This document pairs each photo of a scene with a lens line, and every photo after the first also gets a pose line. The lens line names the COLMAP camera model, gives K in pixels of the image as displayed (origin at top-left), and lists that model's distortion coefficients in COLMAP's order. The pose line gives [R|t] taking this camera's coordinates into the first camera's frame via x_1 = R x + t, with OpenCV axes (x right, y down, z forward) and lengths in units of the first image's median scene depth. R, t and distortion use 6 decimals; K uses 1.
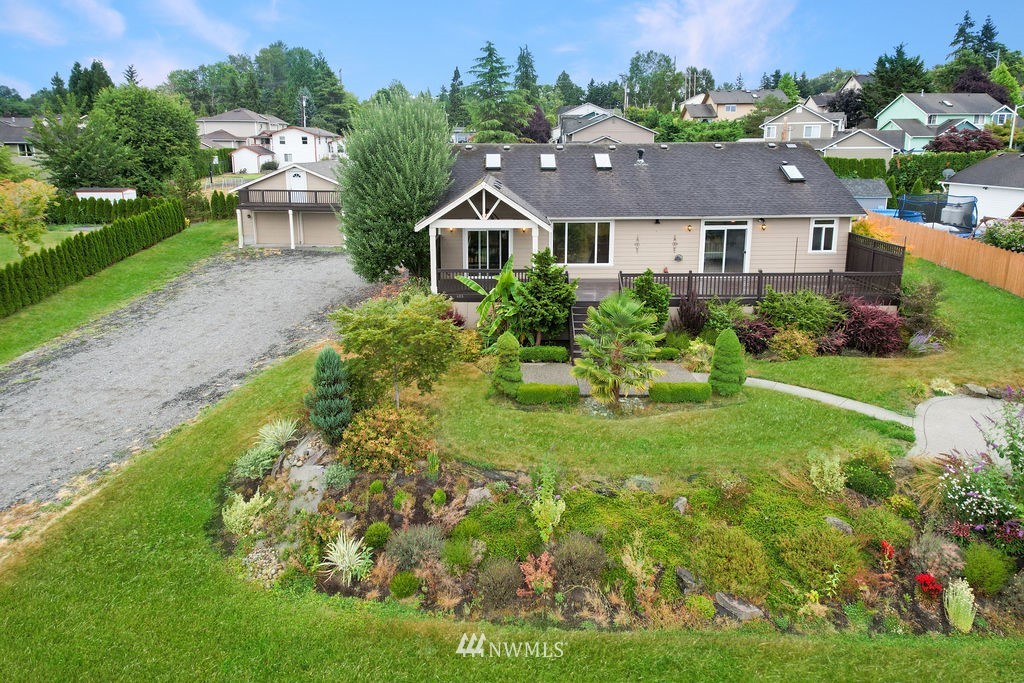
lens RADIAL K [[642.5, 0, 515.4], [0, 642.5, 286.1], [0, 0, 1]] dist [0.059328, -0.064373]
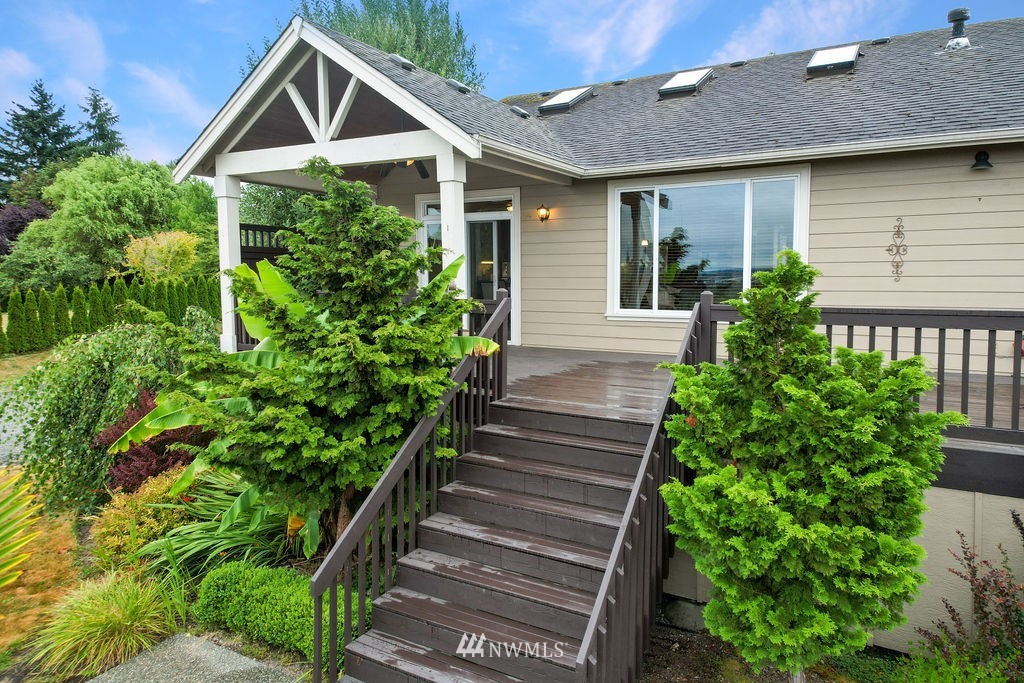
lens RADIAL K [[638.5, 0, 525.4], [0, 638.5, 300.1], [0, 0, 1]] dist [0.173521, -0.126740]
pose [[0.865610, 0.024796, -0.500105, 0.197105], [-0.102695, 0.986333, -0.128846, 0.011907], [0.490075, 0.162889, 0.856326, 0.672681]]
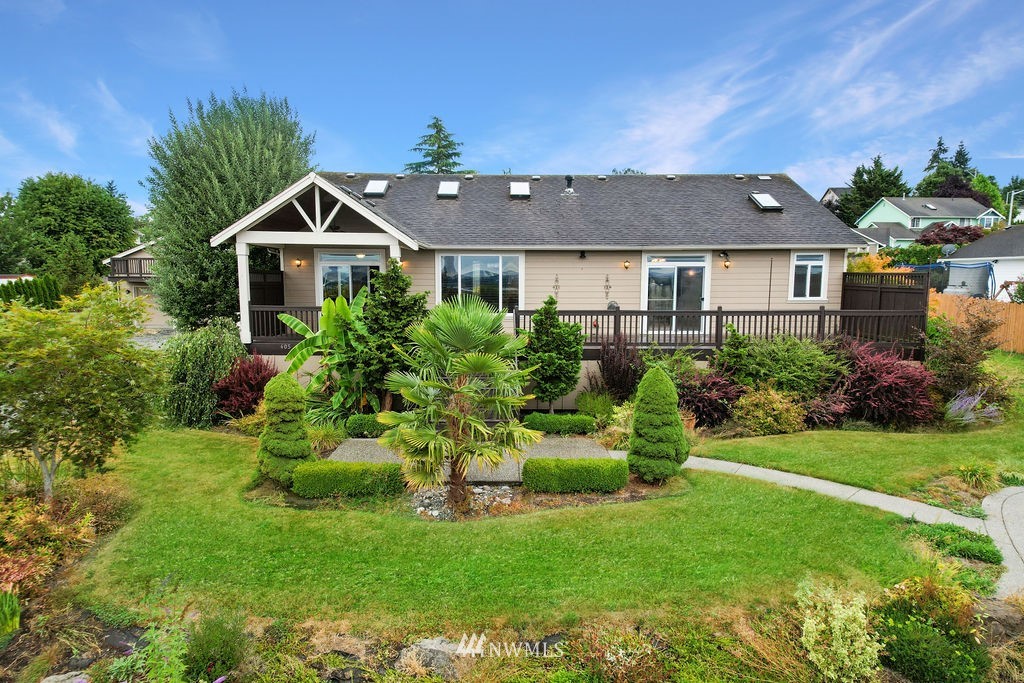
lens RADIAL K [[619.0, 0, 511.6], [0, 619.0, 363.2], [0, 0, 1]] dist [0.054004, -0.043567]
pose [[0.999977, 0.005832, 0.003571, 0.137180], [-0.005558, 0.997371, -0.072249, 0.073219], [-0.003983, 0.072227, 0.997380, 0.304224]]
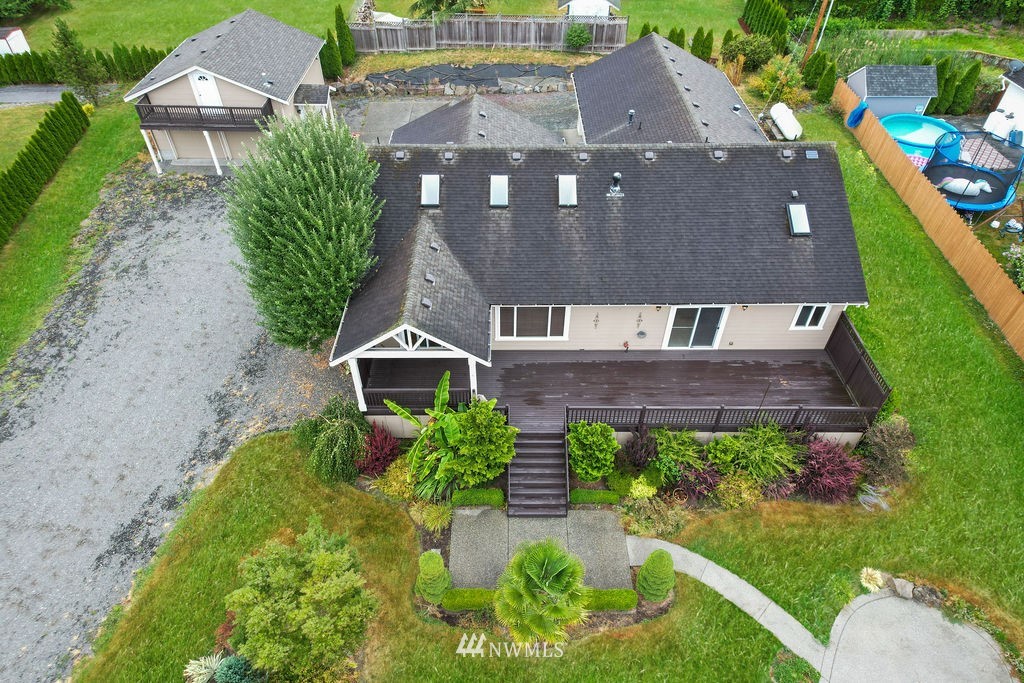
lens RADIAL K [[628.9, 0, 512.0], [0, 628.9, 341.5], [0, 0, 1]] dist [0.052803, -0.031613]
pose [[0.999949, 0.009529, -0.003220, 0.077830], [-0.006524, 0.858118, 0.513412, -0.479954], [0.007656, -0.513365, 0.858136, 0.252645]]
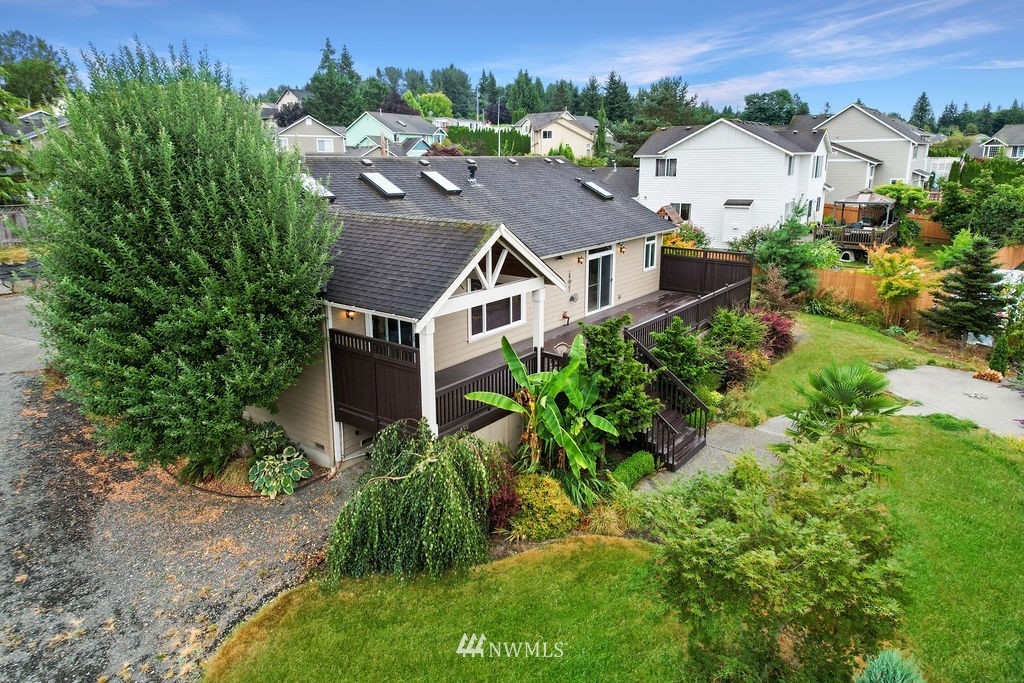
lens RADIAL K [[628.9, 0, 512.0], [0, 628.9, 341.5], [0, 0, 1]] dist [0.052803, -0.031613]
pose [[0.622939, -0.214941, 0.752162, -0.419011], [0.166397, 0.975915, 0.141072, -0.116673], [-0.764369, 0.037278, 0.643701, 0.545659]]
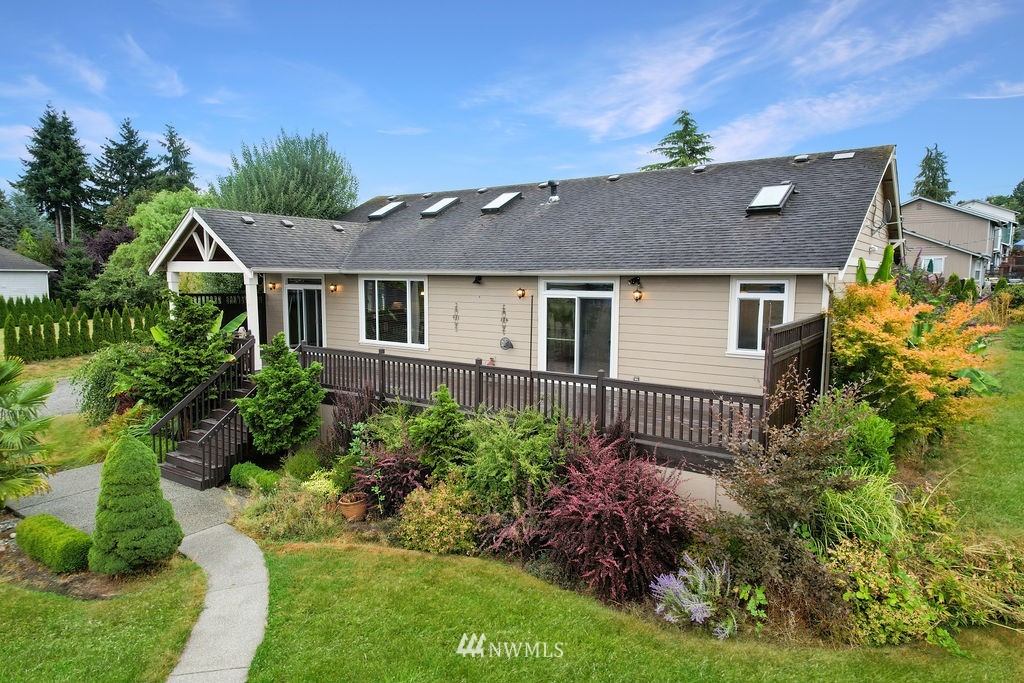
lens RADIAL K [[634.8, 0, 526.5], [0, 634.8, 341.1], [0, 0, 1]] dist [0.049230, -0.033654]
pose [[0.821224, 0.068077, -0.566530, 0.599621], [-0.128212, 0.989484, -0.066951, -0.009053], [0.556015, 0.127618, 0.821317, 0.534537]]
